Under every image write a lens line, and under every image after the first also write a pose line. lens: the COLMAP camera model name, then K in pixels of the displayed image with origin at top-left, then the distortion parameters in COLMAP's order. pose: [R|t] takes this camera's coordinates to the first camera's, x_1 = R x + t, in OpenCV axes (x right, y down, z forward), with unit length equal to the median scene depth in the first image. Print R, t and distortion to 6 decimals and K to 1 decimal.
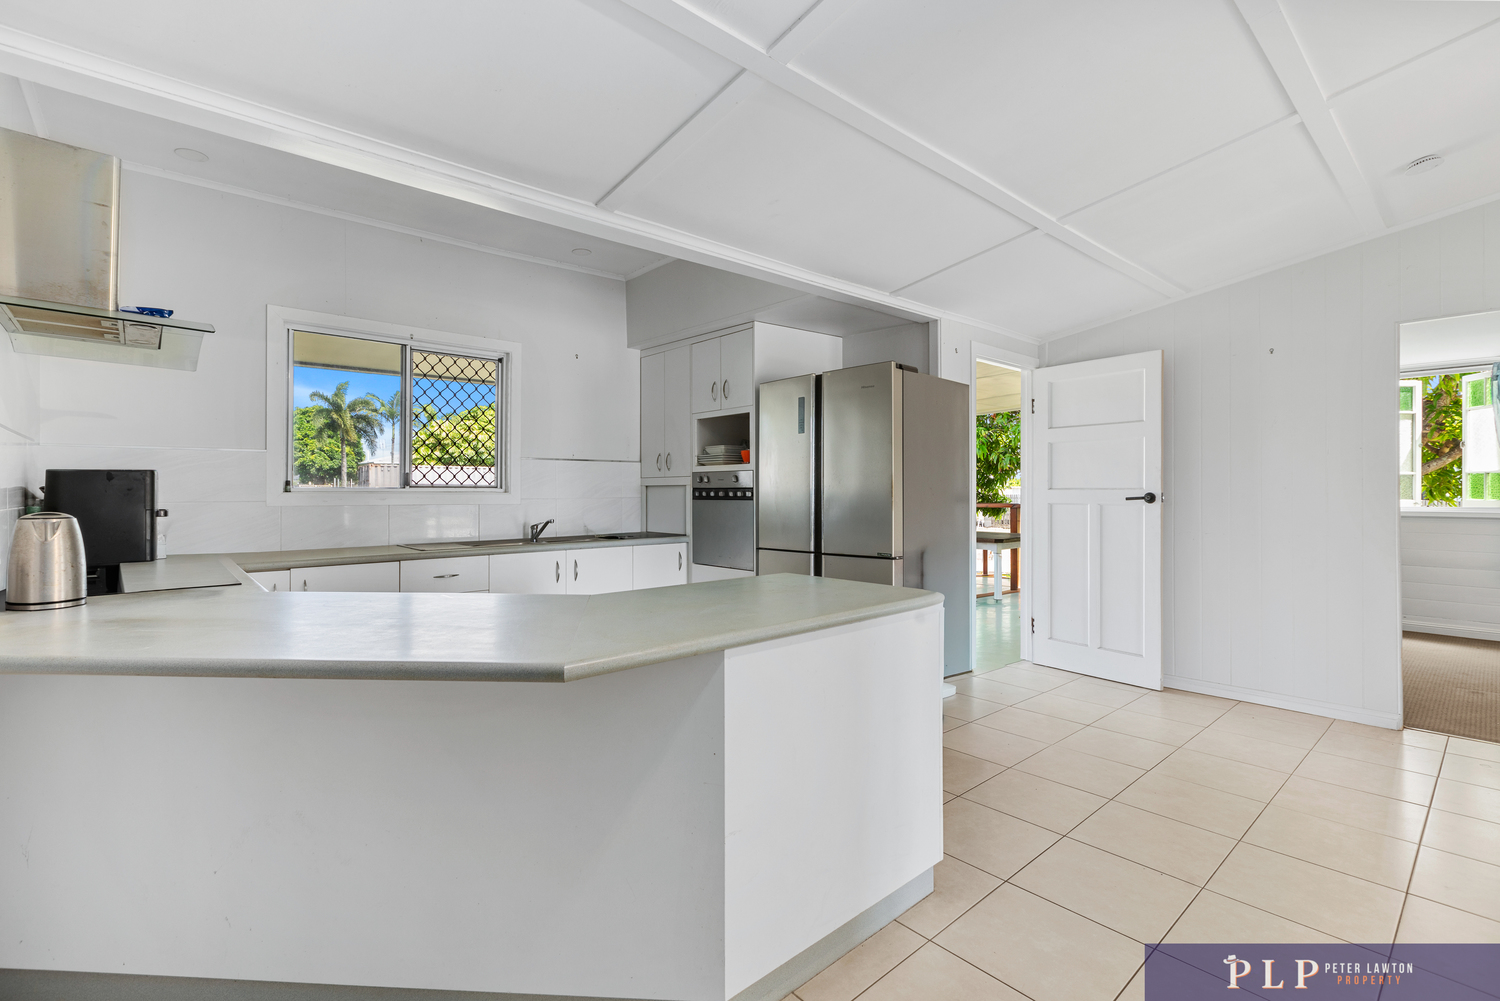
lens RADIAL K [[683.2, 0, 744.4], [0, 683.2, 488.8], [0, 0, 1]] dist [-0.005084, 0.000588]
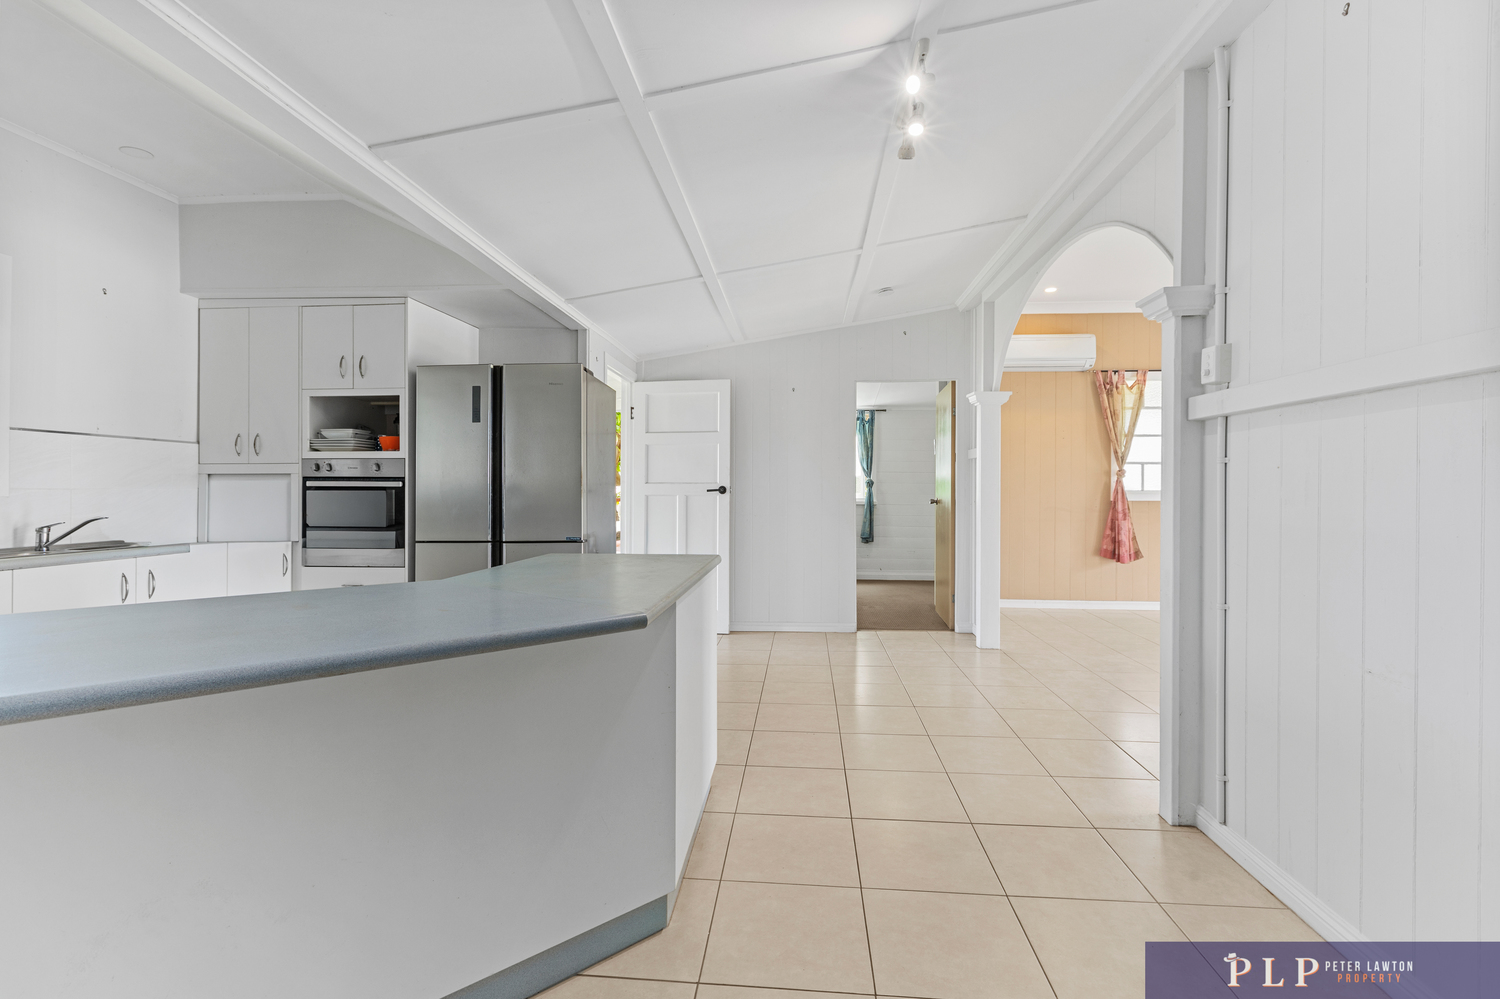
lens RADIAL K [[683.2, 0, 744.1], [0, 683.2, 496.9], [0, 0, 1]] dist [-0.005084, 0.000588]
pose [[0.716925, -0.002705, 0.697145, -0.297132], [-0.003983, 0.999960, 0.007976, 0.015668], [-0.697139, -0.008494, 0.716886, 0.016808]]
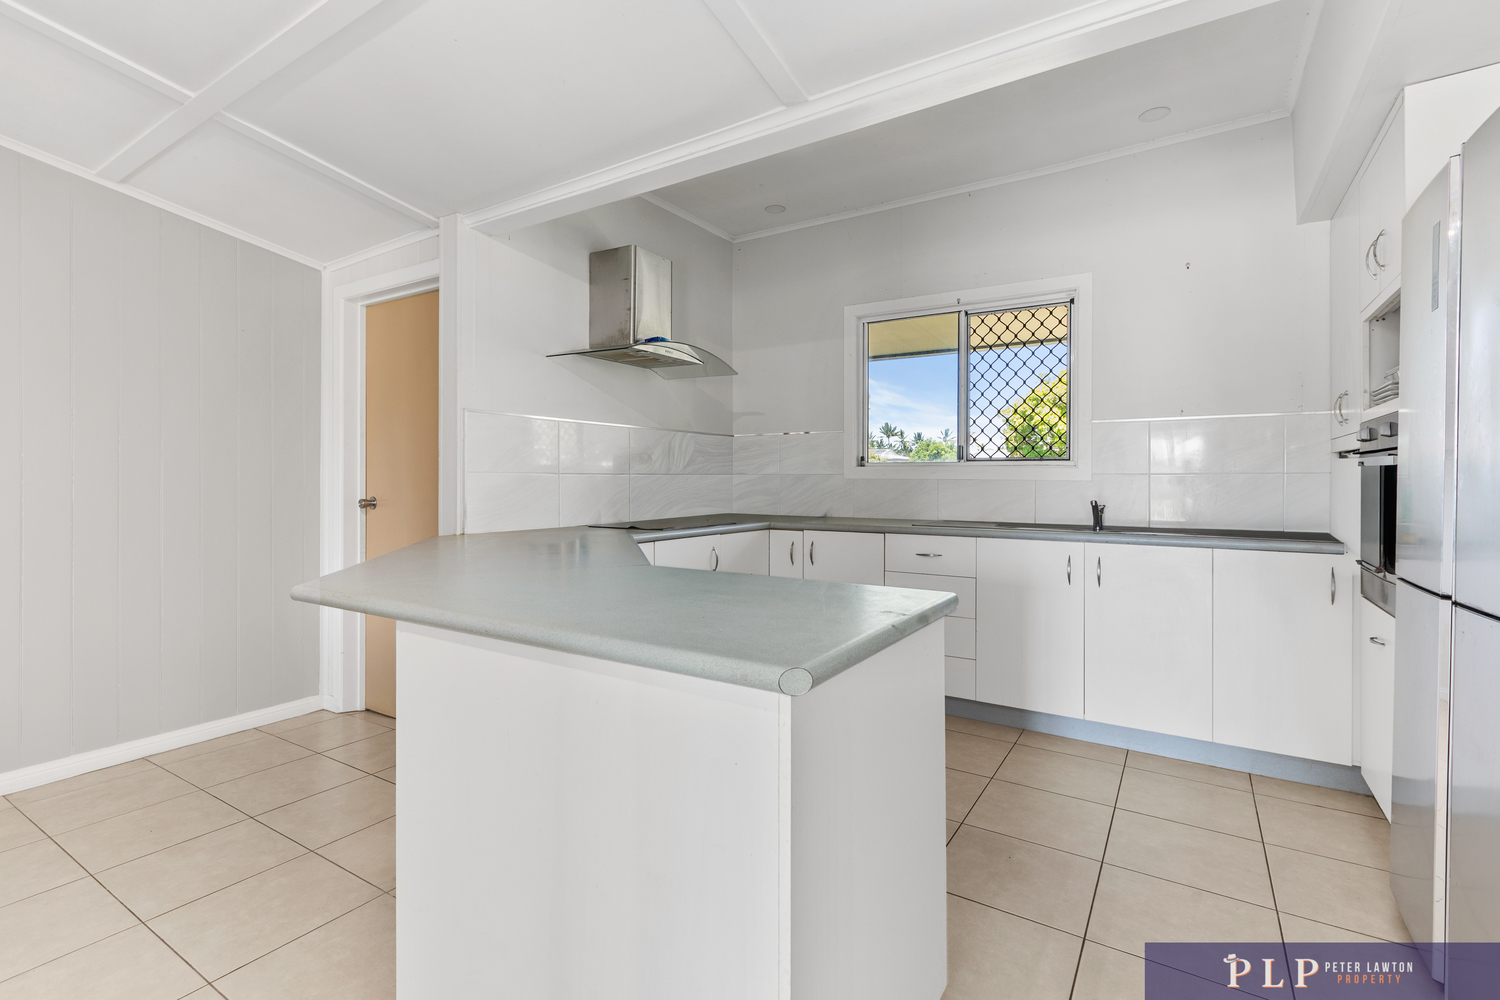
lens RADIAL K [[683.2, 0, 752.7], [0, 683.2, 496.8], [0, 0, 1]] dist [-0.005084, 0.000588]
pose [[0.283299, 0.033365, -0.958451, 0.328117], [0.005745, 0.999318, 0.036486, 0.010830], [0.959015, -0.015842, 0.282914, 0.425857]]
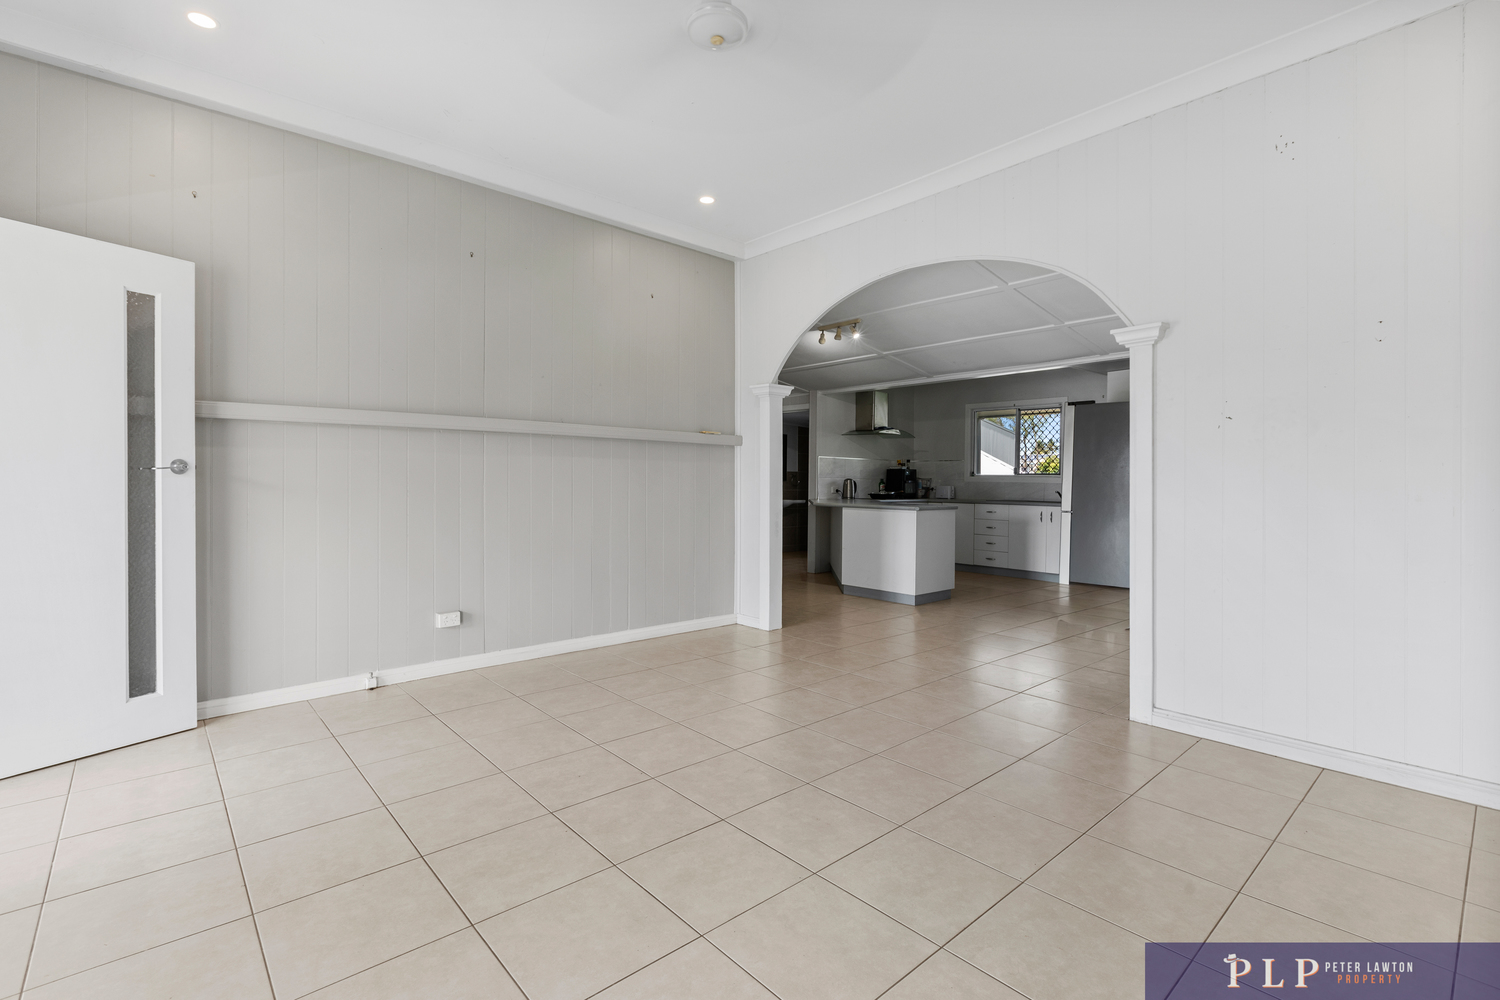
lens RADIAL K [[683.2, 0, 751.4], [0, 683.2, 490.4], [0, 0, 1]] dist [-0.005084, 0.000588]
pose [[0.013319, 0.018234, -0.999745, 1.609148], [-0.000373, 0.999834, 0.018231, 0.009456], [0.999911, 0.000130, 0.013323, 0.117862]]
